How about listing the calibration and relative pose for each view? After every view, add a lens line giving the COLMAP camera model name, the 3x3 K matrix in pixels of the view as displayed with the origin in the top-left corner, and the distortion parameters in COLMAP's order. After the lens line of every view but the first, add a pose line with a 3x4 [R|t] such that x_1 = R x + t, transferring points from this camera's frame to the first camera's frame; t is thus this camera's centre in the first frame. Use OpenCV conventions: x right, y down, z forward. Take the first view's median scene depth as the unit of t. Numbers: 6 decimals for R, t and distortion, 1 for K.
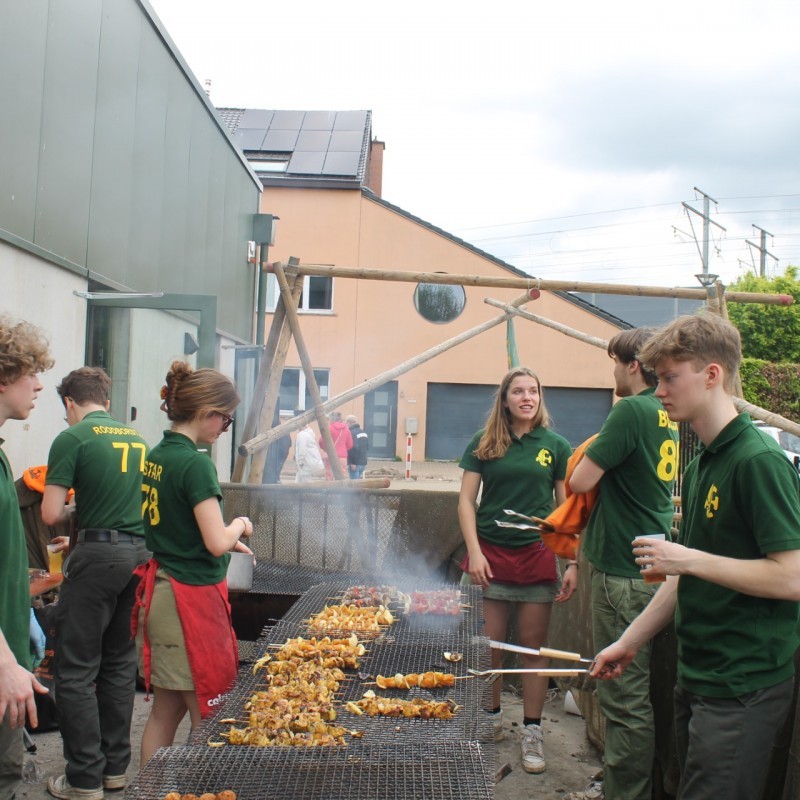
lens RADIAL K [[1180.1, 0, 399.8], [0, 1180.1, 401.4], [0, 0, 1]] dist [-0.122285, -0.006169]
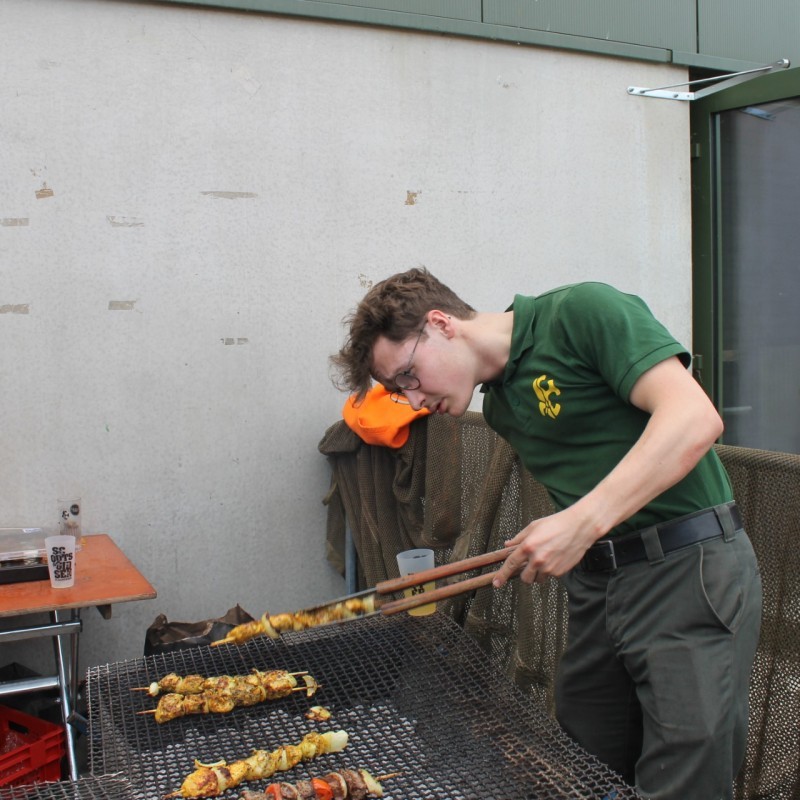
lens RADIAL K [[1039.5, 0, 400.2], [0, 1039.5, 399.9], [0, 0, 1]] dist [-0.152080, 0.124938]
pose [[0.442109, 0.027381, -0.896544, 0.094009], [0.045619, 0.997554, 0.052962, 0.020428], [0.895801, -0.064315, 0.439778, 0.444928]]
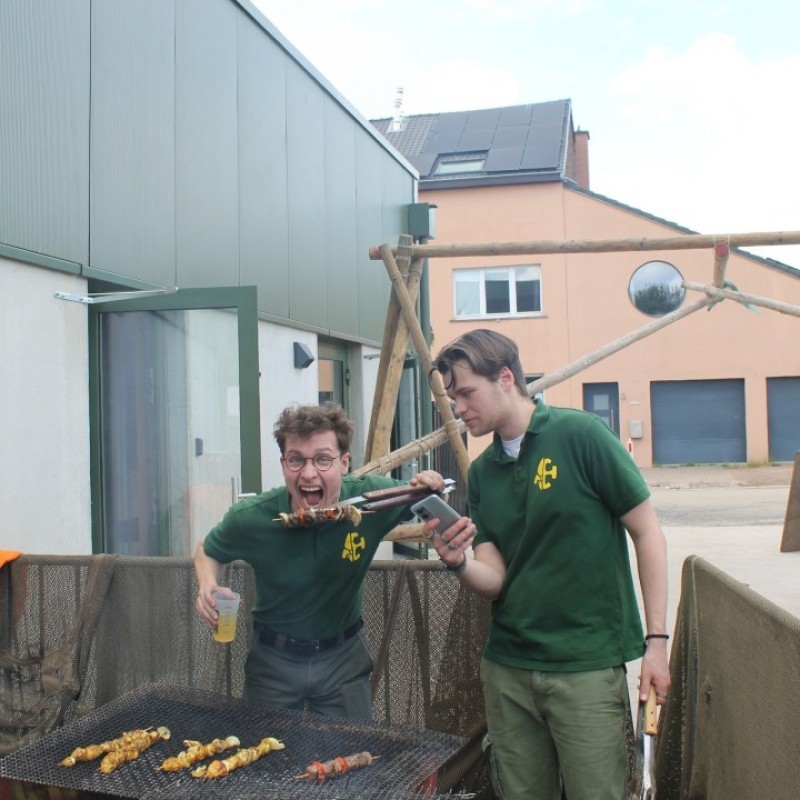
lens RADIAL K [[1091.2, 0, 399.4], [0, 1091.2, 383.8], [0, 0, 1]] dist [-0.164657, 0.165883]
pose [[0.968644, -0.070663, -0.238193, 0.066396], [0.064847, 0.997376, -0.032174, 0.000186], [0.239841, 0.015719, 0.970685, 0.256810]]
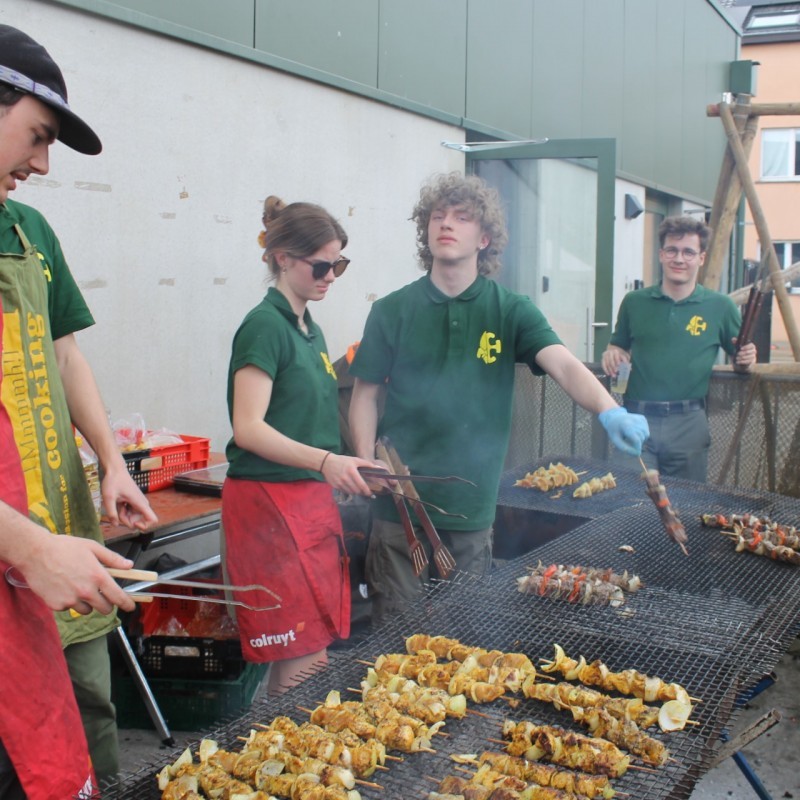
lens RADIAL K [[1119.6, 0, 348.1], [0, 1119.6, 400.4], [0, 0, 1]] dist [-0.182386, 0.198937]
pose [[0.862730, 0.023866, -0.505101, 0.056426], [0.026800, 0.995324, 0.092804, 0.012645], [0.504954, -0.093602, 0.858056, 0.159680]]
